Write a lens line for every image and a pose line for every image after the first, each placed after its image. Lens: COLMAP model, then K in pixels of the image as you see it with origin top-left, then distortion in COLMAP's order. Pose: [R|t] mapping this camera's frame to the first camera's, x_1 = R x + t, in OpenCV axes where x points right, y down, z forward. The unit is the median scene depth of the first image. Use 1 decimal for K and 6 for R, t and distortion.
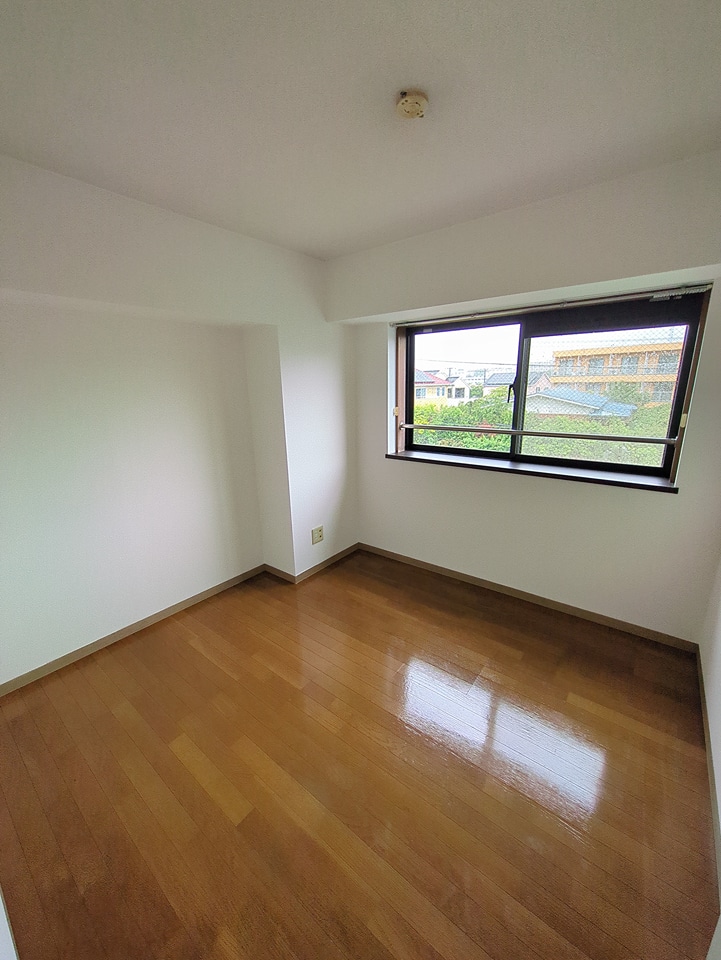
lens RADIAL K [[377.5, 0, 375.1], [0, 377.5, 493.0], [0, 0, 1]] dist [-0.000479, -0.000038]
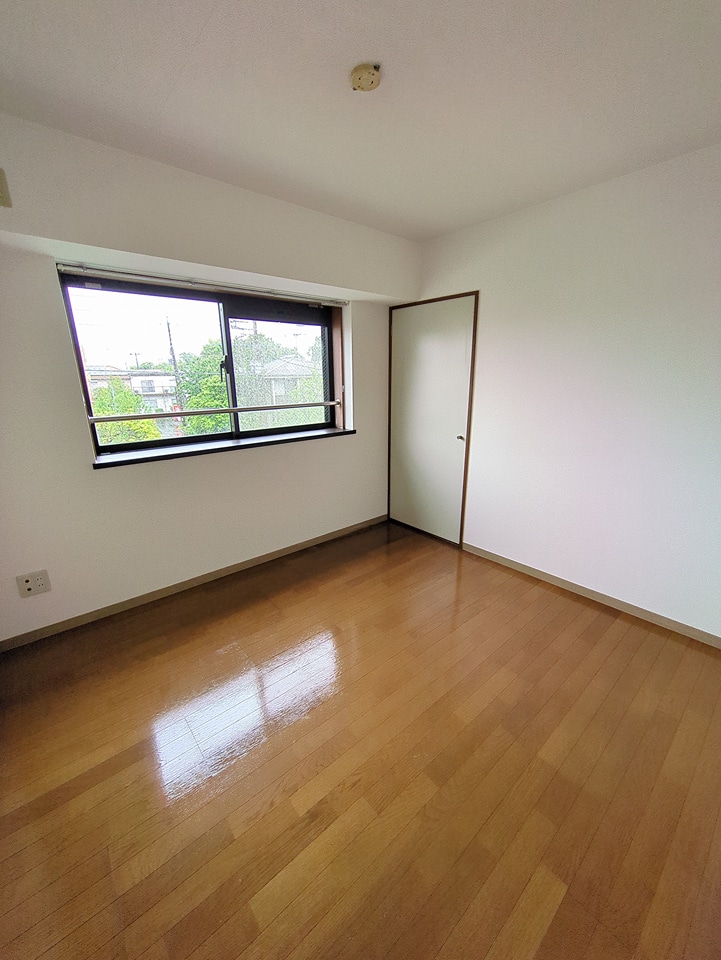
lens RADIAL K [[381.0, 0, 360.5], [0, 381.0, 480.0], [0, 0, 1]] dist [0.000578, -0.000037]
pose [[0.202459, -0.266687, 0.942278, -0.629907], [0.258364, 0.942660, 0.211283, -0.122617], [-0.944594, 0.200675, 0.259753, 0.483121]]
